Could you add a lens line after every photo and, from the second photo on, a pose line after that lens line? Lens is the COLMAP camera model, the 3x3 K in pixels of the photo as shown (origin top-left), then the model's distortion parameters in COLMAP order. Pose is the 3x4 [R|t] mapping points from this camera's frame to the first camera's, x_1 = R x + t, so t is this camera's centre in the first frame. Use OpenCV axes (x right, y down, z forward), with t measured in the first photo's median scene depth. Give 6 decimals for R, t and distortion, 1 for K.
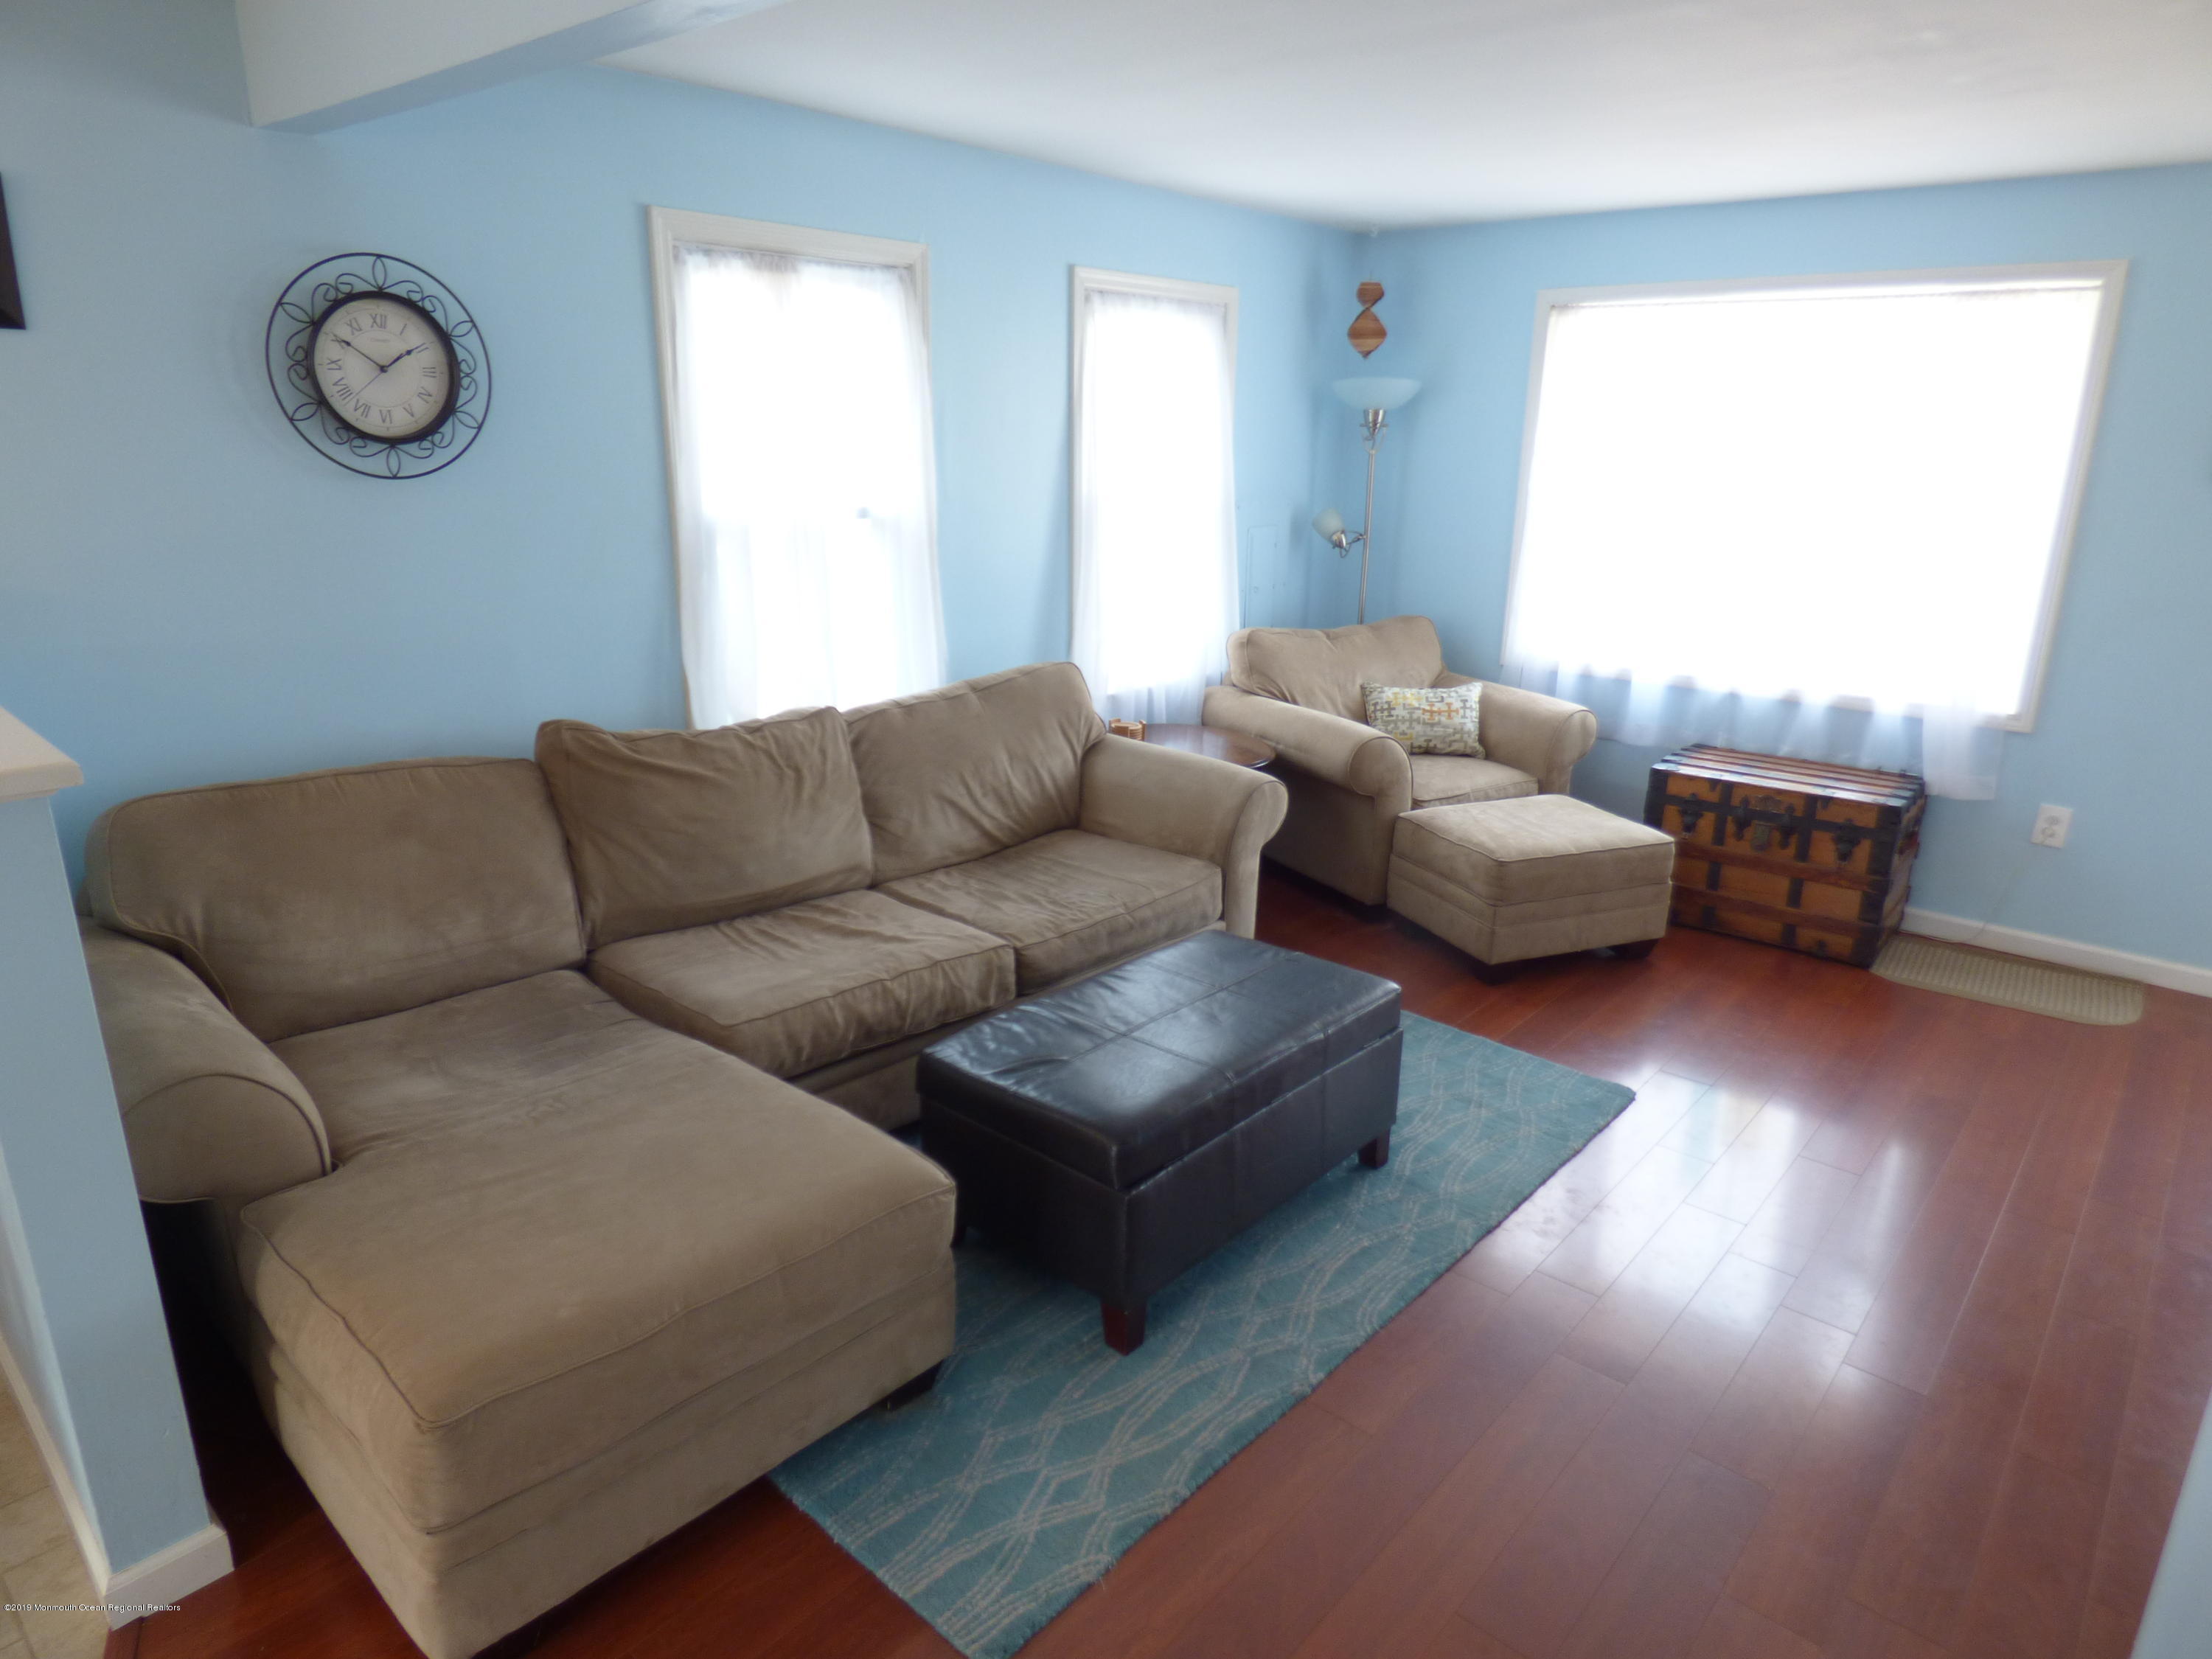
lens RADIAL K [[1328.4, 0, 1111.6], [0, 1328.4, 839.3], [0, 0, 1]] dist [-0.006697, -0.007850]
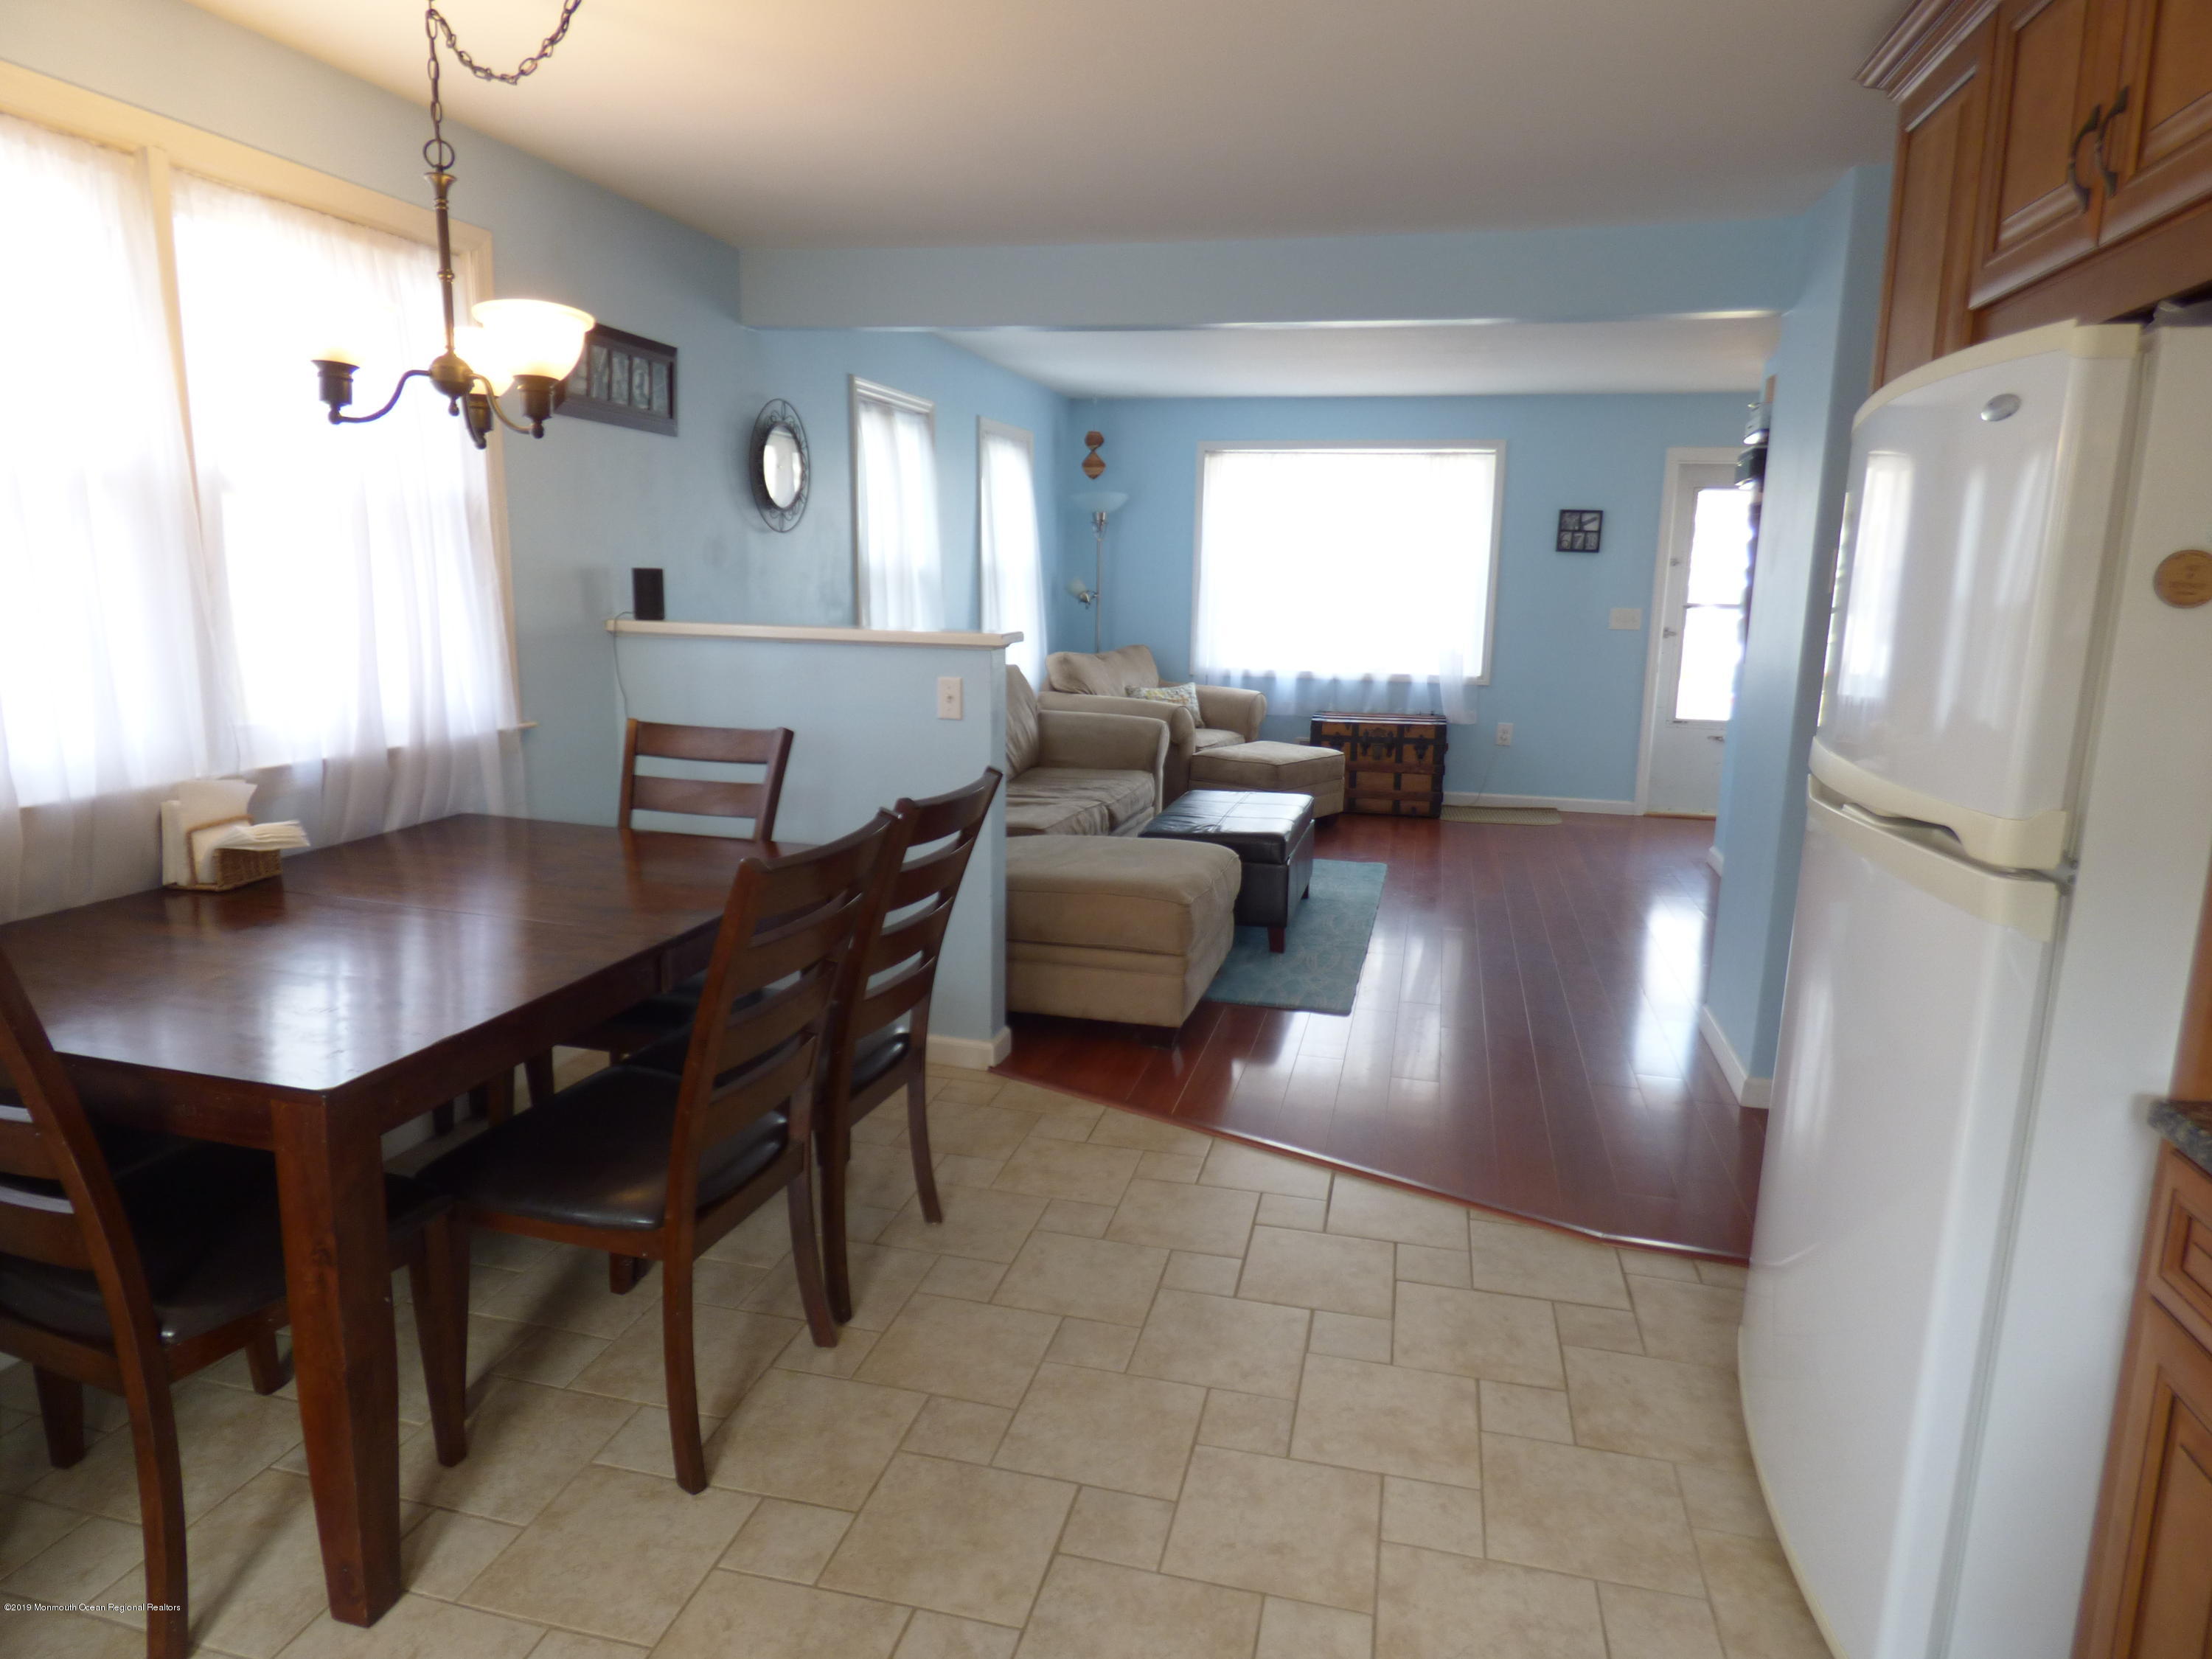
lens RADIAL K [[1328.4, 0, 1109.9], [0, 1328.4, 826.9], [0, 0, 1]] dist [-0.006697, -0.007850]
pose [[0.888380, -0.086801, 0.450829, -0.637464], [0.128525, 0.989722, -0.062708, 0.164446], [-0.440752, 0.113651, 0.890405, -0.406612]]
